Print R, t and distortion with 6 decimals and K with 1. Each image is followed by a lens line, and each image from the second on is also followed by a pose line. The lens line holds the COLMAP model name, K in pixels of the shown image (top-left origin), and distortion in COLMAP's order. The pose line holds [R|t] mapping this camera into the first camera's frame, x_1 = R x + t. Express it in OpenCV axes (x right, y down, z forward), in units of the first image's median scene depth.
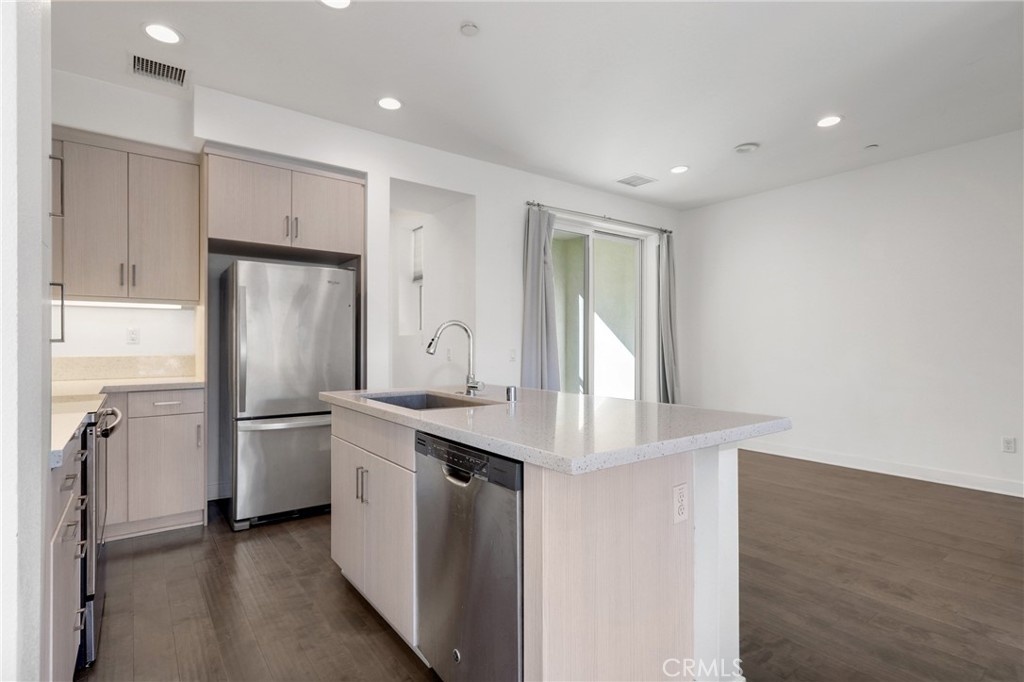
lens RADIAL K [[494.4, 0, 507.8], [0, 494.4, 342.5], [0, 0, 1]] dist [0.014659, 0.000249]
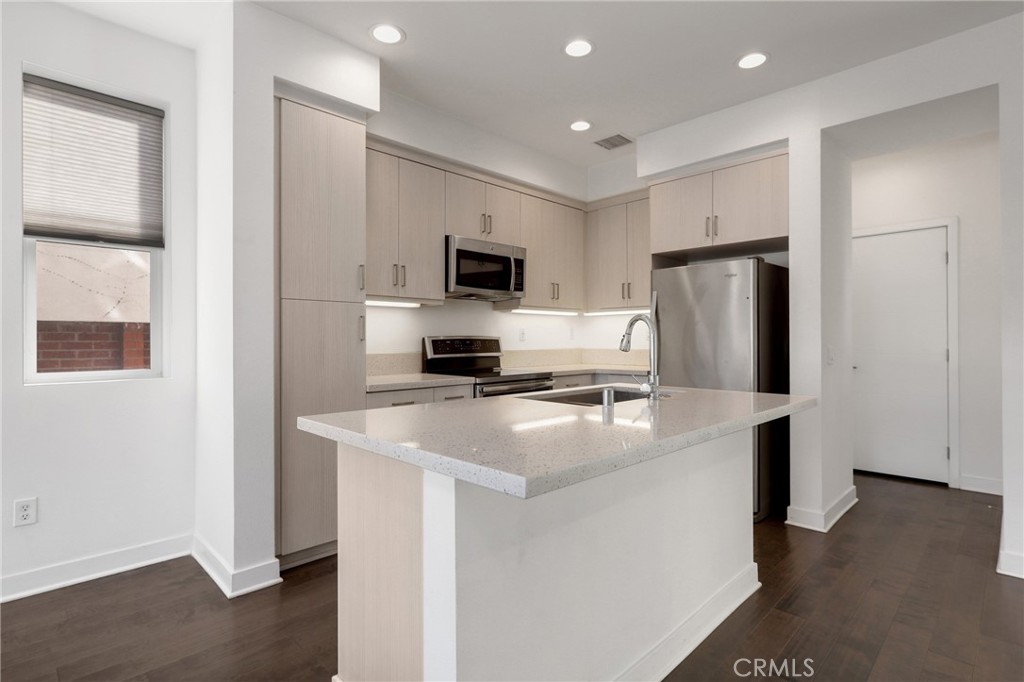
lens RADIAL K [[509.1, 0, 515.4], [0, 509.1, 337.2], [0, 0, 1]] dist [-0.003489, 0.001699]
pose [[0.152893, -0.006515, -0.988221, 0.574882], [0.001838, 0.999978, -0.006309, 0.001759], [0.988241, -0.000852, 0.152902, 0.468190]]
